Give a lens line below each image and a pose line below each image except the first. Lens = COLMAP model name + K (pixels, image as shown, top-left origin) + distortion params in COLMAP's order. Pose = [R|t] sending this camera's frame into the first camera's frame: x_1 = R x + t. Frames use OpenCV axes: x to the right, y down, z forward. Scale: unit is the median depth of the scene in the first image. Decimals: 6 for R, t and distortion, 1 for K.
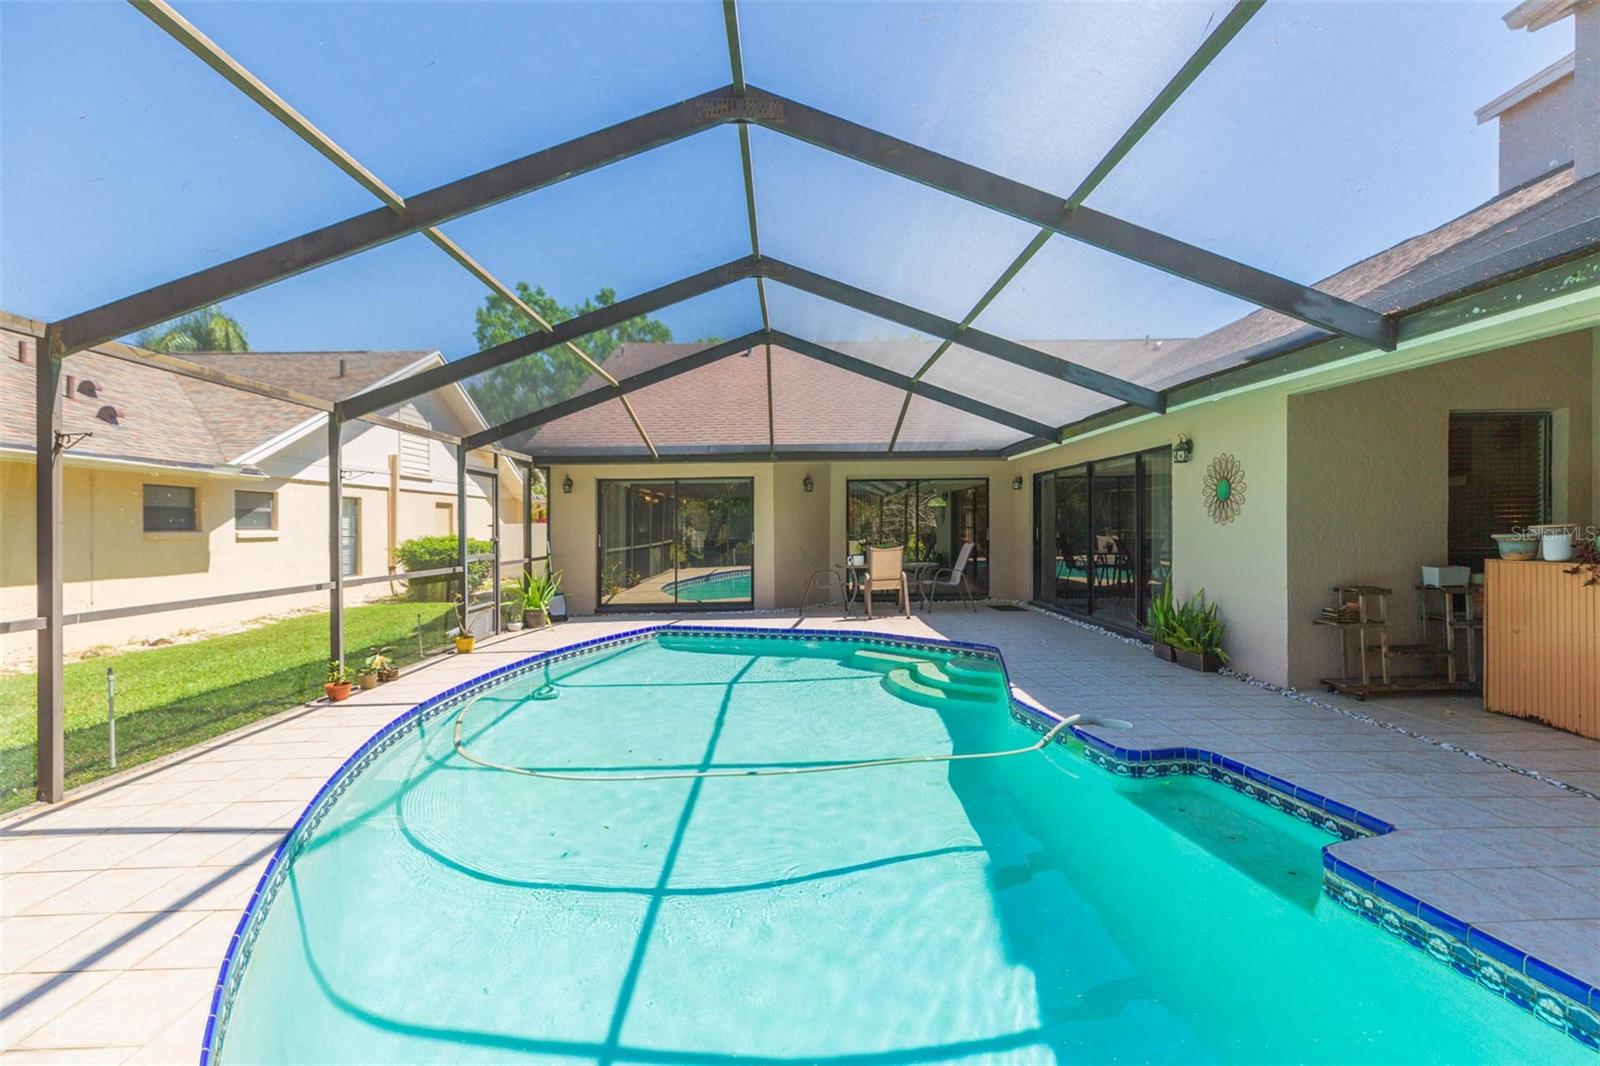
lens RADIAL K [[722.3, 0, 811.0], [0, 722.3, 526.0], [0, 0, 1]] dist [0.001311, -0.000405]
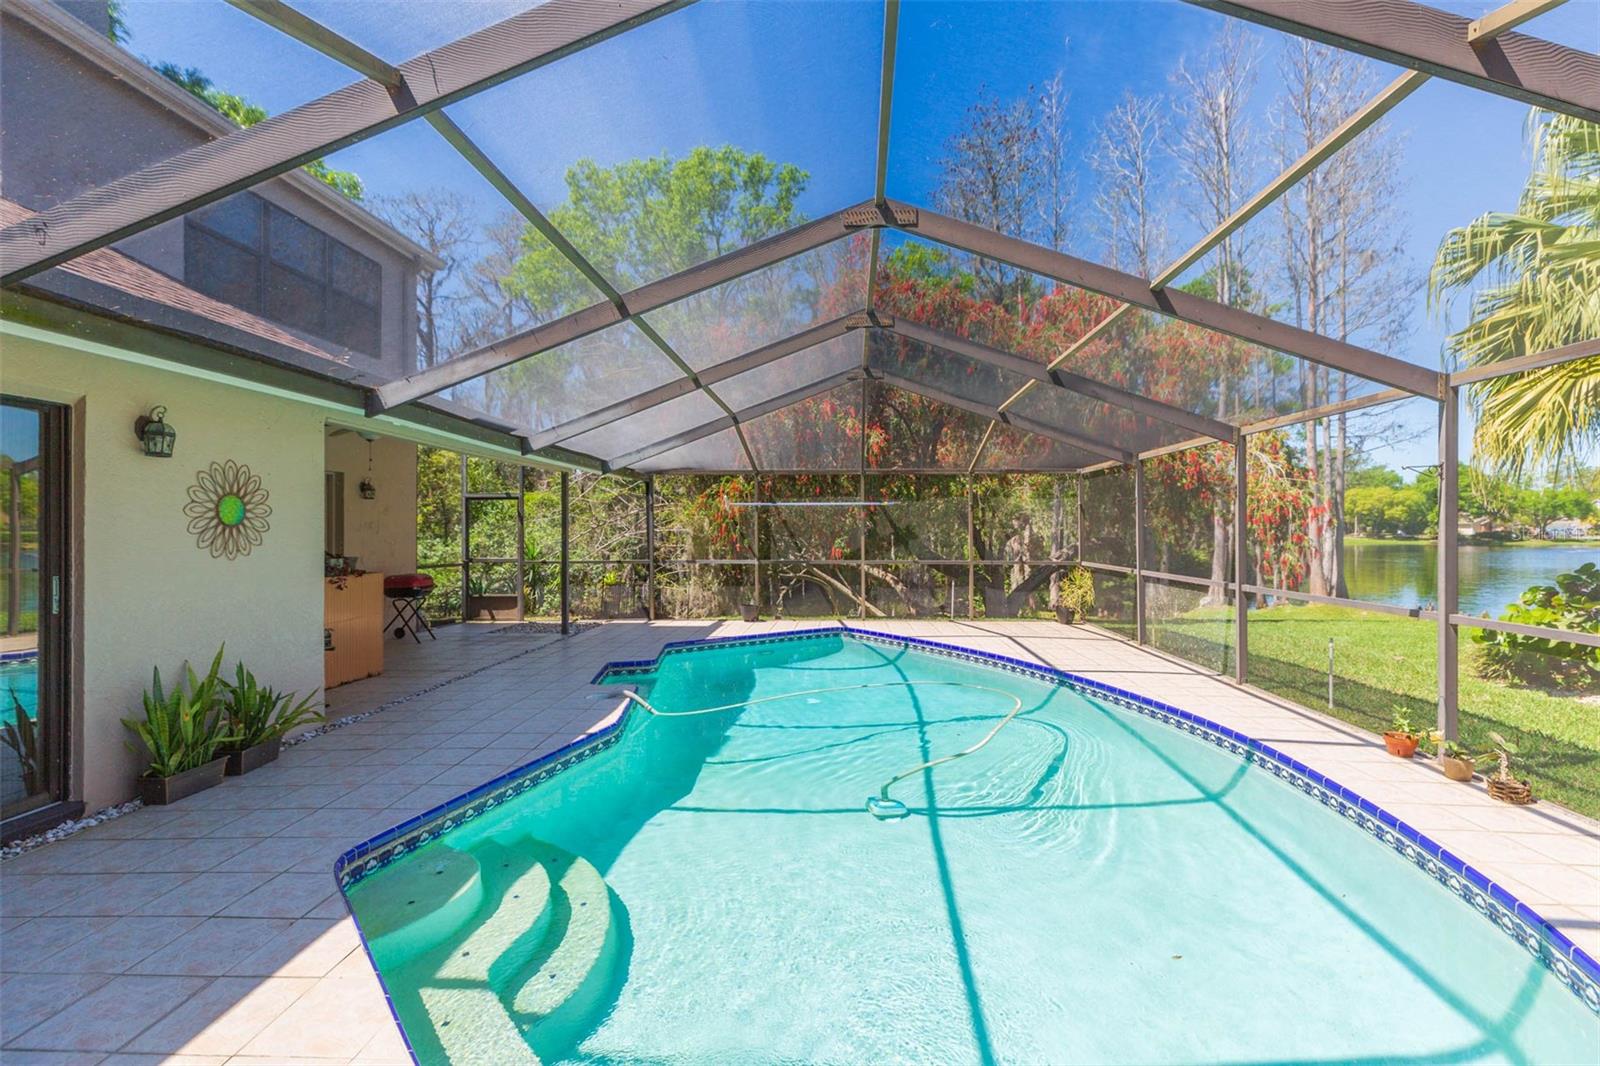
lens RADIAL K [[722.3, 0, 811.0], [0, 722.3, 526.0], [0, 0, 1]] dist [0.001311, -0.000405]
pose [[-0.995138, 0.015071, 0.097331, -0.054075], [0.014373, 0.999866, -0.007870, -0.014887], [-0.097436, -0.006433, -0.995221, 1.186532]]
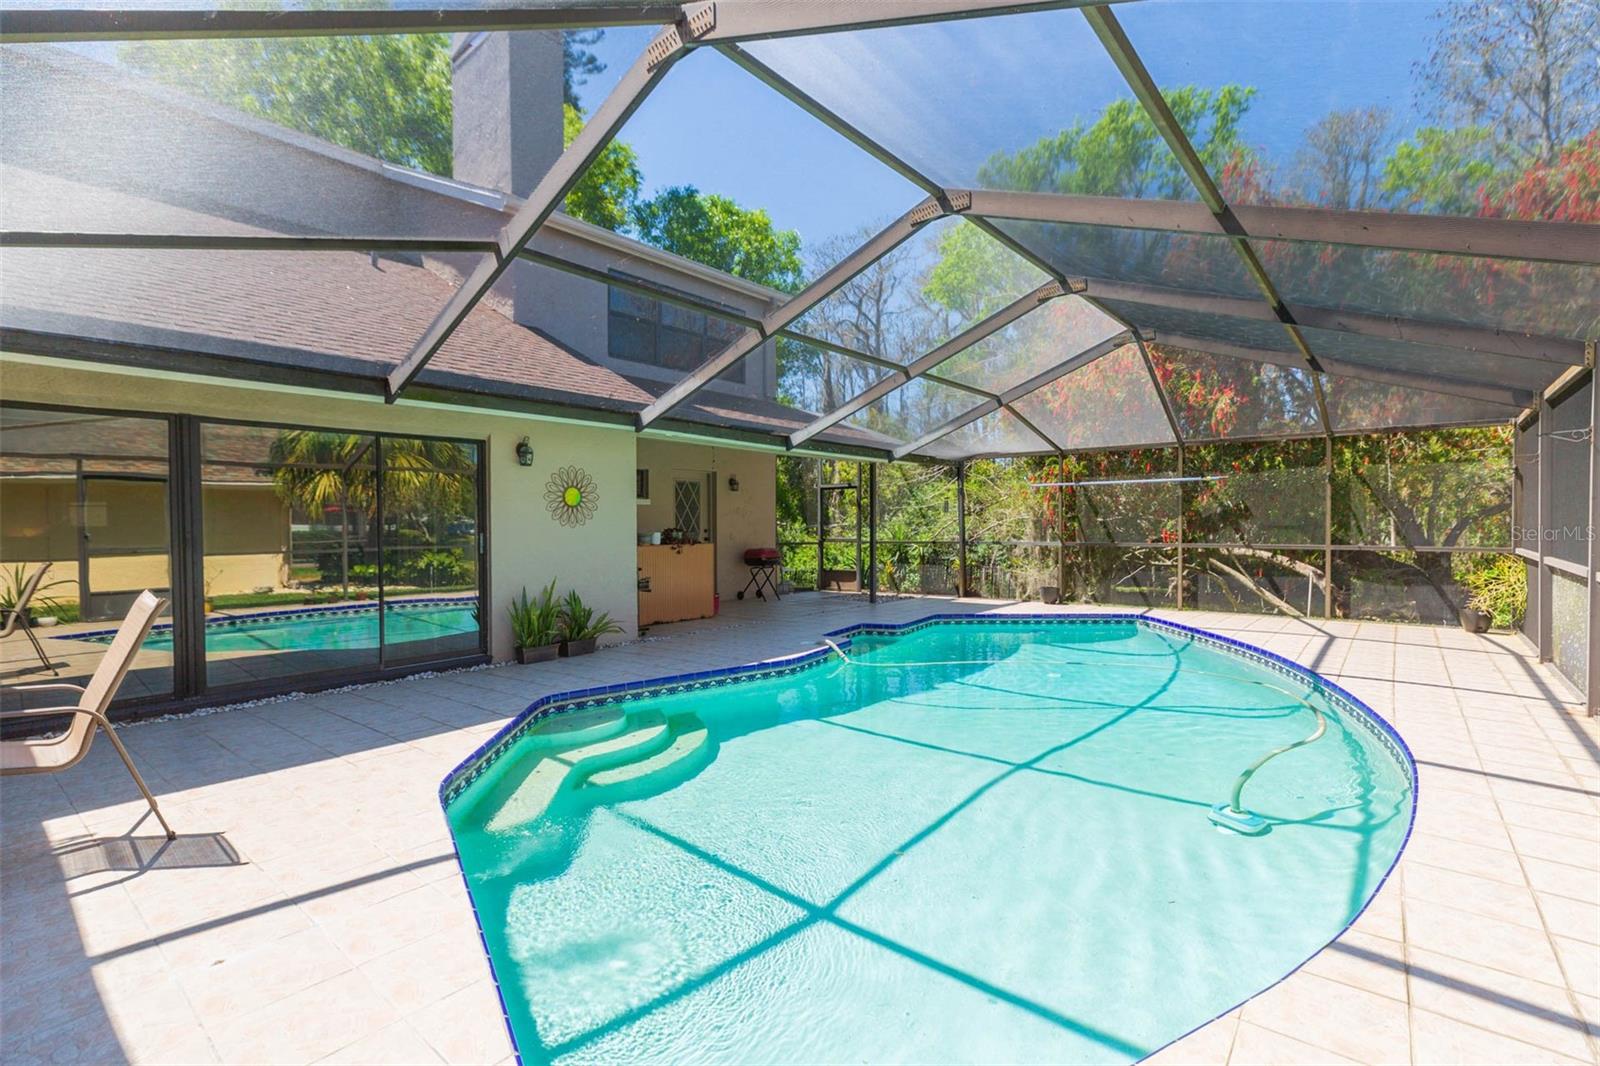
lens RADIAL K [[731.1, 0, 800.0], [0, 731.1, 533.0], [0, 0, 1]] dist [0.003221, 0.000115]
pose [[-0.736805, 0.010196, 0.676028, -0.359264], [0.016451, 0.999861, 0.002849, 0.007955], [-0.675905, 0.013221, -0.736870, 1.160177]]
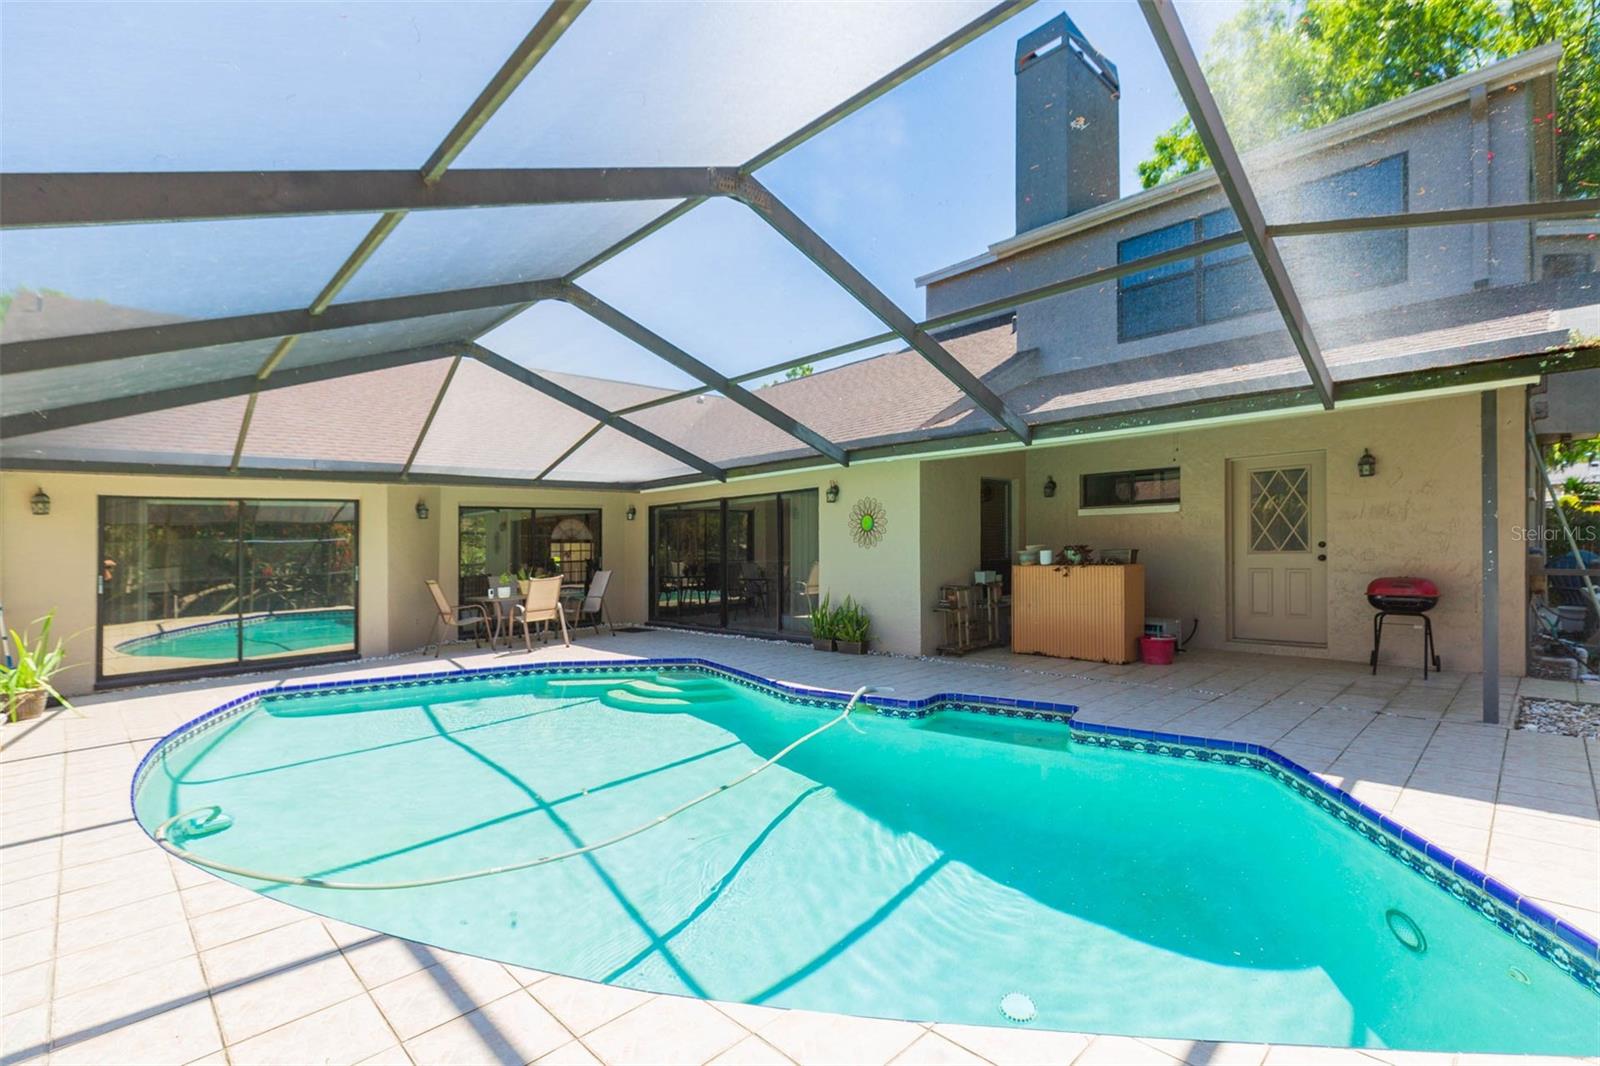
lens RADIAL K [[719.3, 0, 817.5], [0, 719.3, 572.2], [0, 0, 1]] dist [0.000871, -0.000042]
pose [[0.735027, -0.034757, 0.677147, -0.313822], [0.019377, 0.999354, 0.030263, 0.000579], [-0.677761, -0.009123, 0.735225, 0.030566]]
